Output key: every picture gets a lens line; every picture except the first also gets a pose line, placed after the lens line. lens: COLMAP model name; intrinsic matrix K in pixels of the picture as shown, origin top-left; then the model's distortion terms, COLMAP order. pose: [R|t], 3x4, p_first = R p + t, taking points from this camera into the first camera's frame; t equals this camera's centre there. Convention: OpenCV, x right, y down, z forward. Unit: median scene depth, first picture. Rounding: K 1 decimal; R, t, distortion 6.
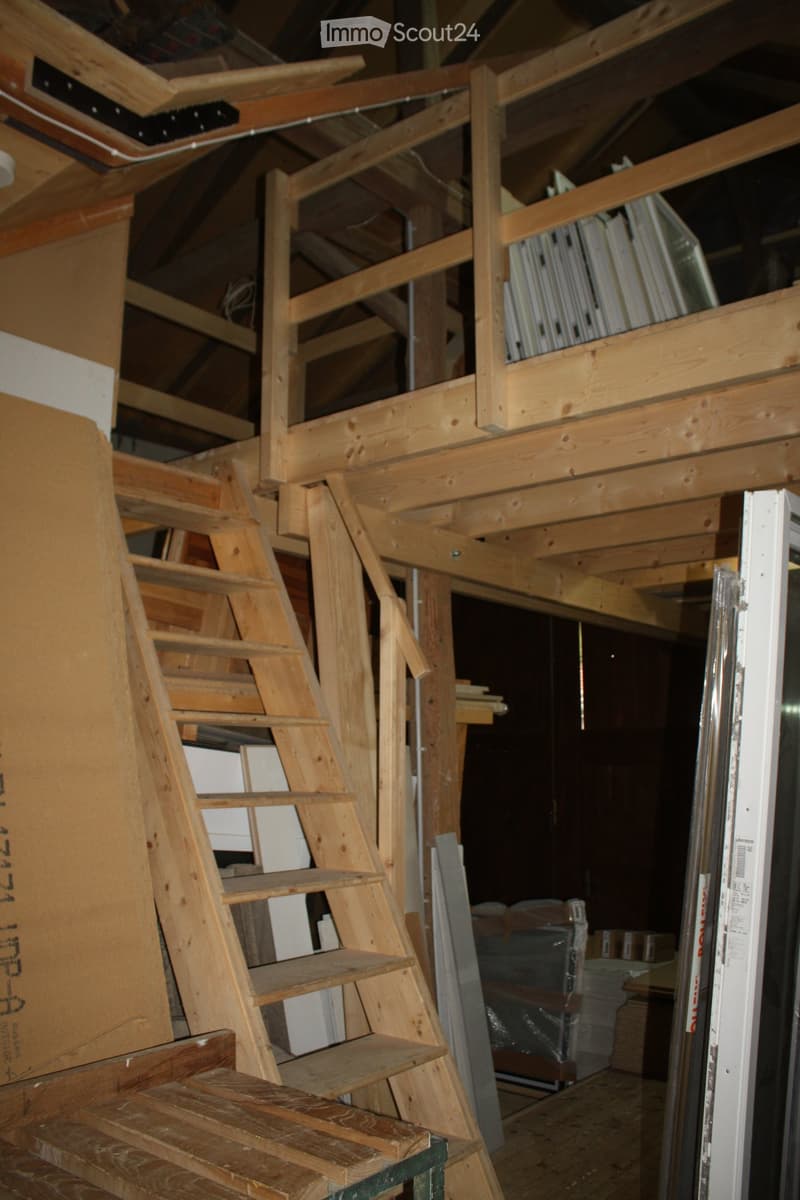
lens RADIAL K [[1018.5, 0, 403.8], [0, 1018.5, 601.0], [0, 0, 1]] dist [-0.139386, 0.083975]
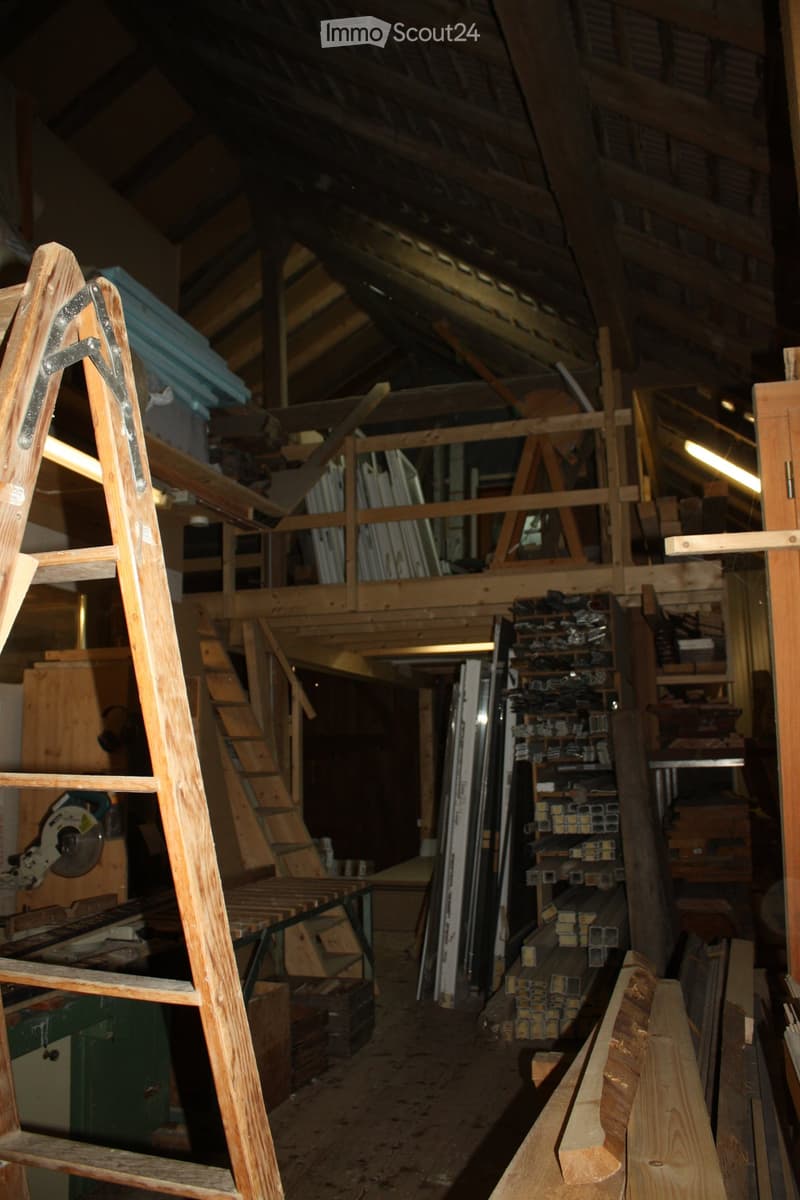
lens RADIAL K [[1018.5, 0, 403.3], [0, 1018.5, 598.6], [0, 0, 1]] dist [-0.139386, 0.083975]
pose [[0.927892, 0.041625, 0.370519, -0.551942], [-0.041381, 0.999106, -0.008610, -0.152975], [-0.370546, -0.007343, 0.928785, -0.983595]]
